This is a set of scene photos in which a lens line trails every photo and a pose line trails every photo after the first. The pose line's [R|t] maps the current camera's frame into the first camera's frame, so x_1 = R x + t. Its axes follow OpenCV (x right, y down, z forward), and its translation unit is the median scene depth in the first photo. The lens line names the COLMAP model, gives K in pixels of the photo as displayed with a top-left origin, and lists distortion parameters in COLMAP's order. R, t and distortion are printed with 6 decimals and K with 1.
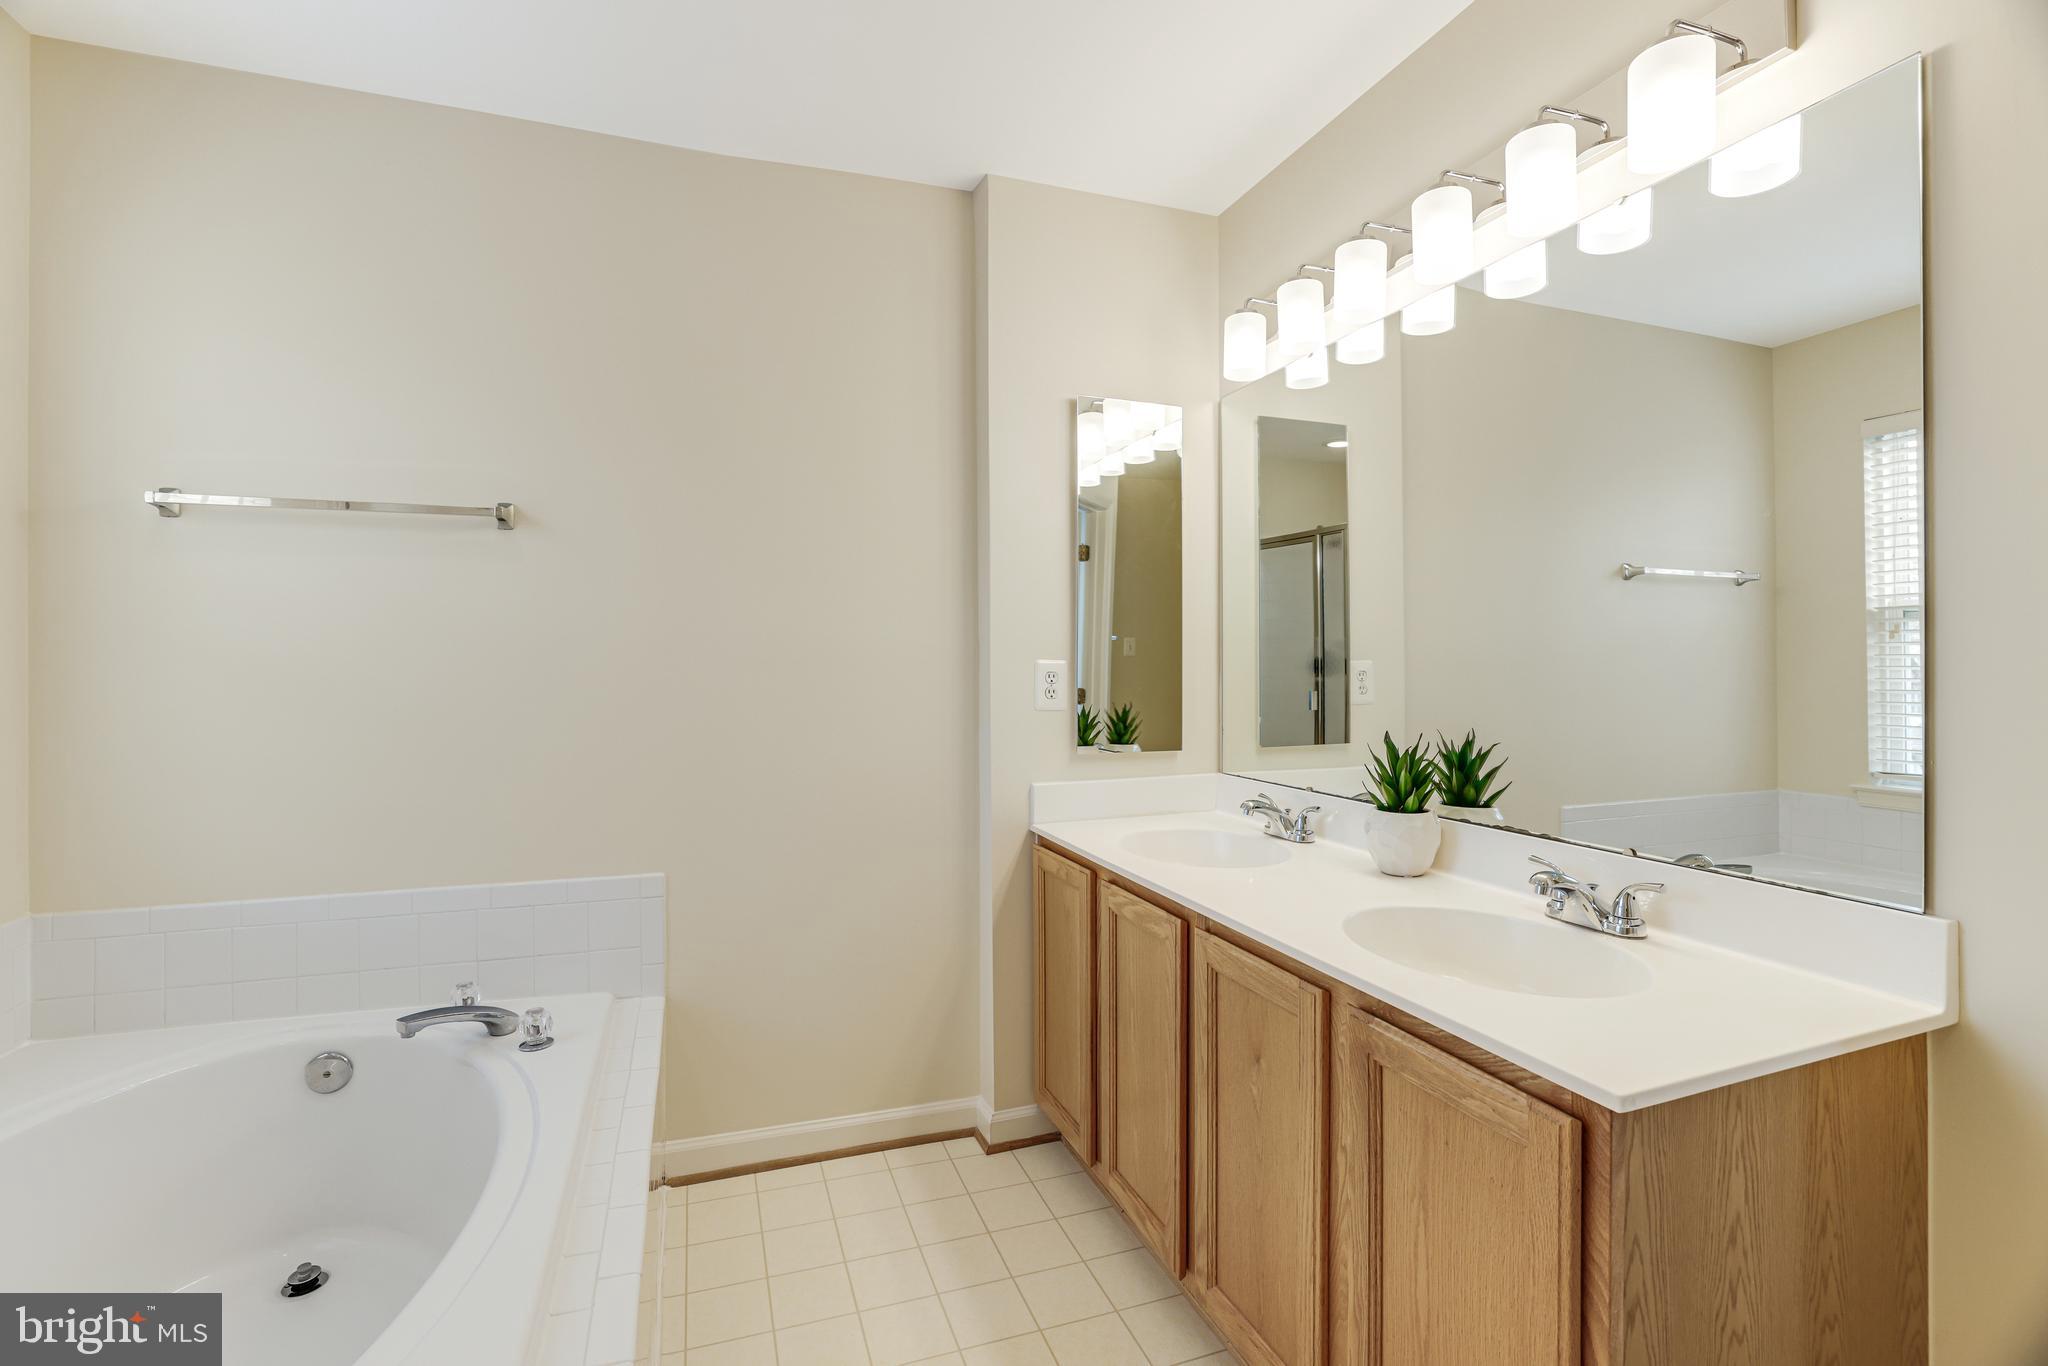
lens RADIAL K [[902.7, 0, 1012.3], [0, 902.7, 670.5], [0, 0, 1]] dist [-0.046007, 0.015990]
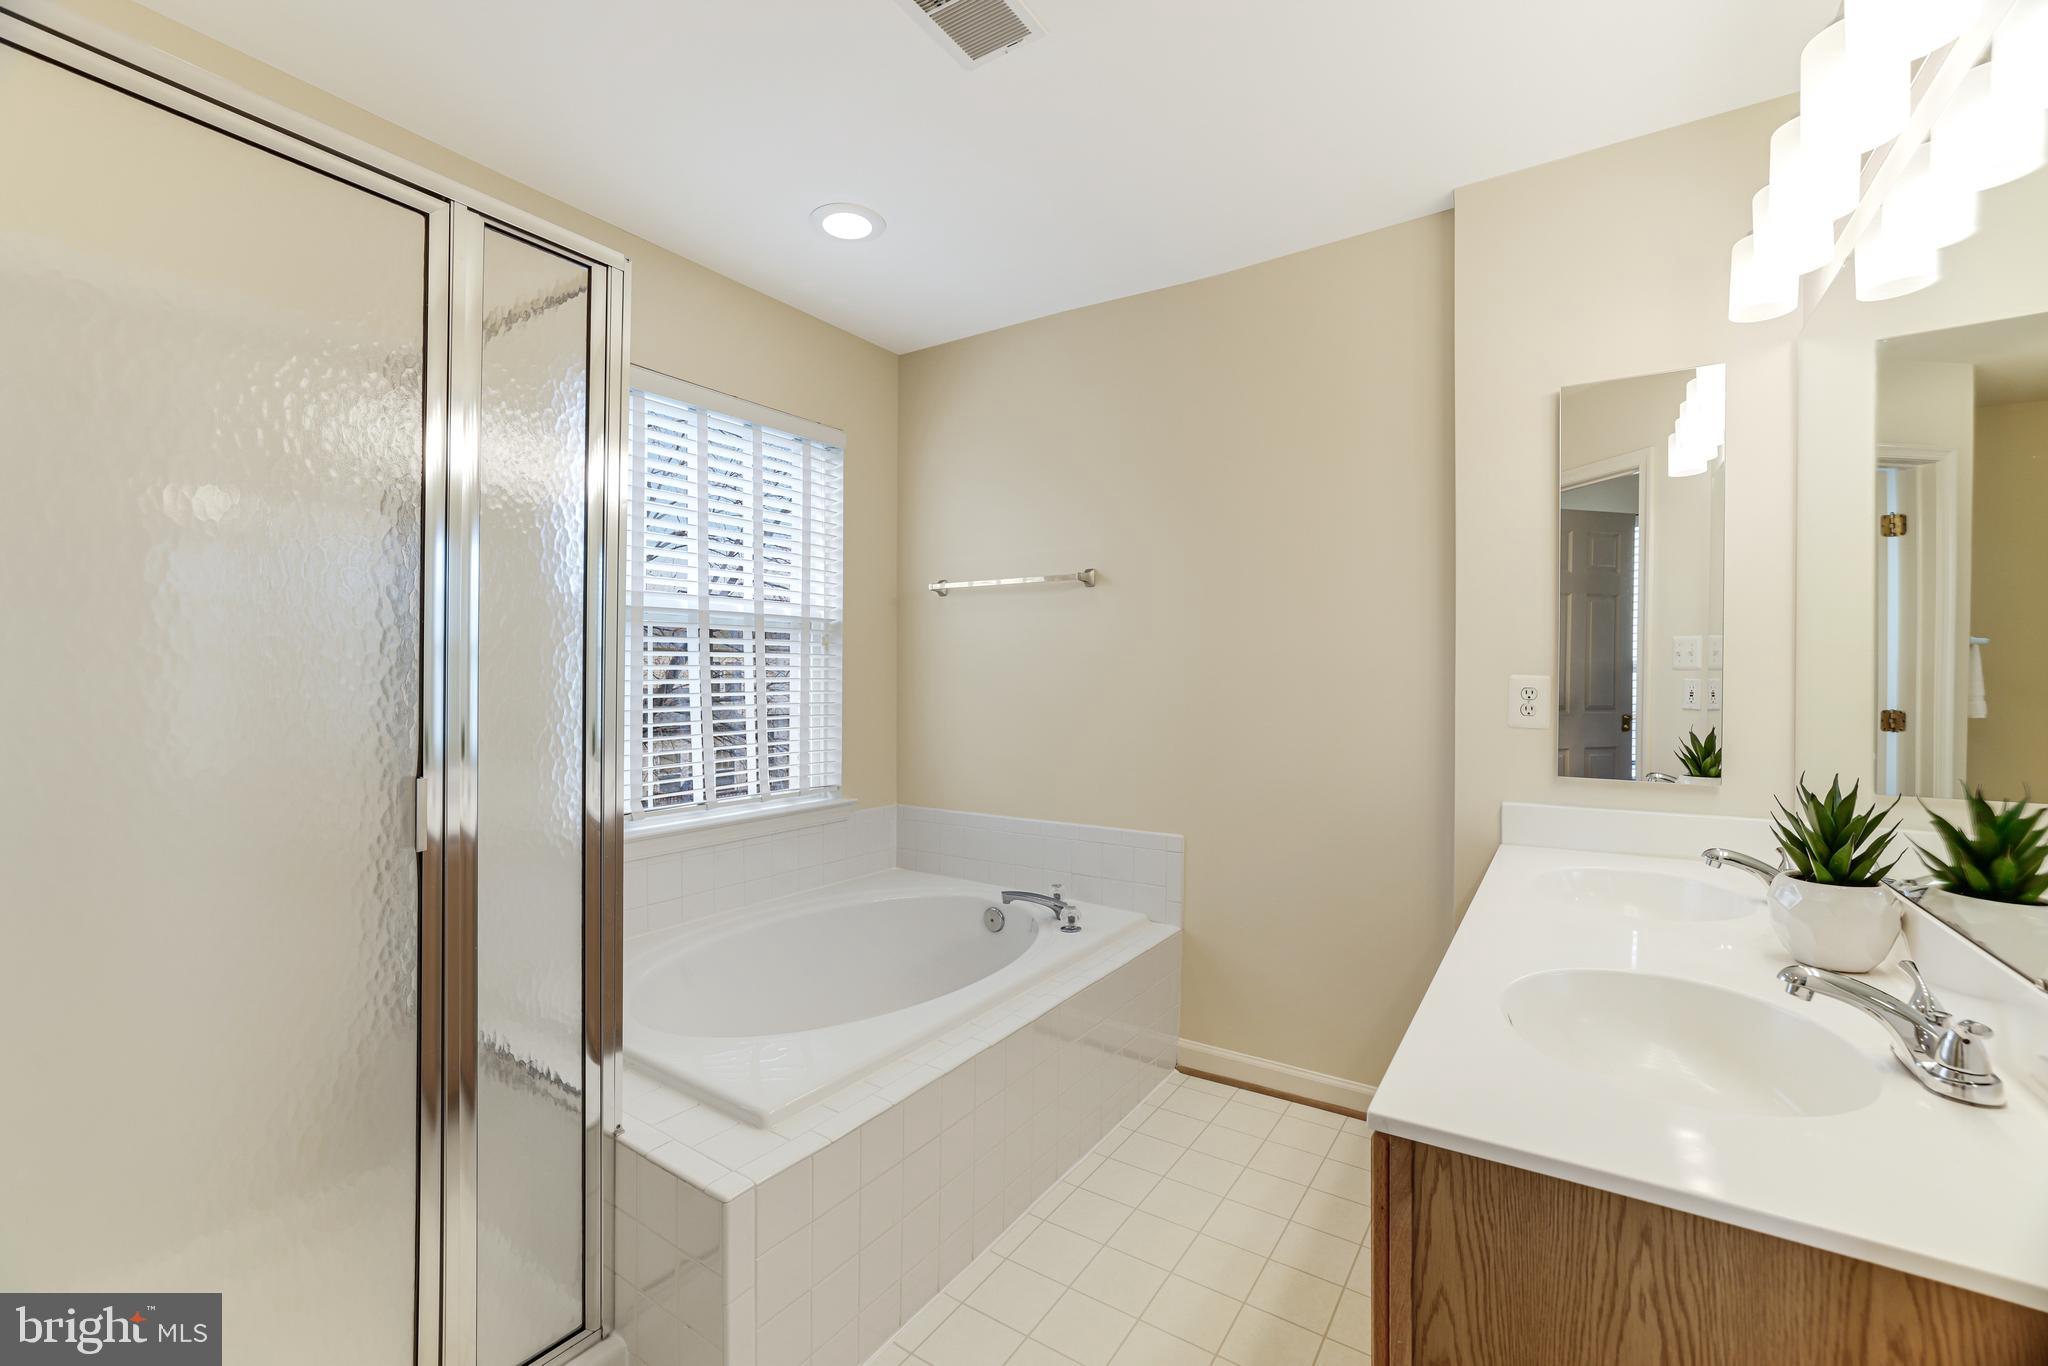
lens RADIAL K [[867.3, 0, 1010.6], [0, 867.3, 691.7], [0, 0, 1]] dist [-0.040200, 0.016310]
pose [[0.593994, 0.016794, -0.804294, 0.566304], [-0.007266, 0.999853, 0.015512, -0.005669], [0.804437, -0.003370, 0.594029, 0.038670]]
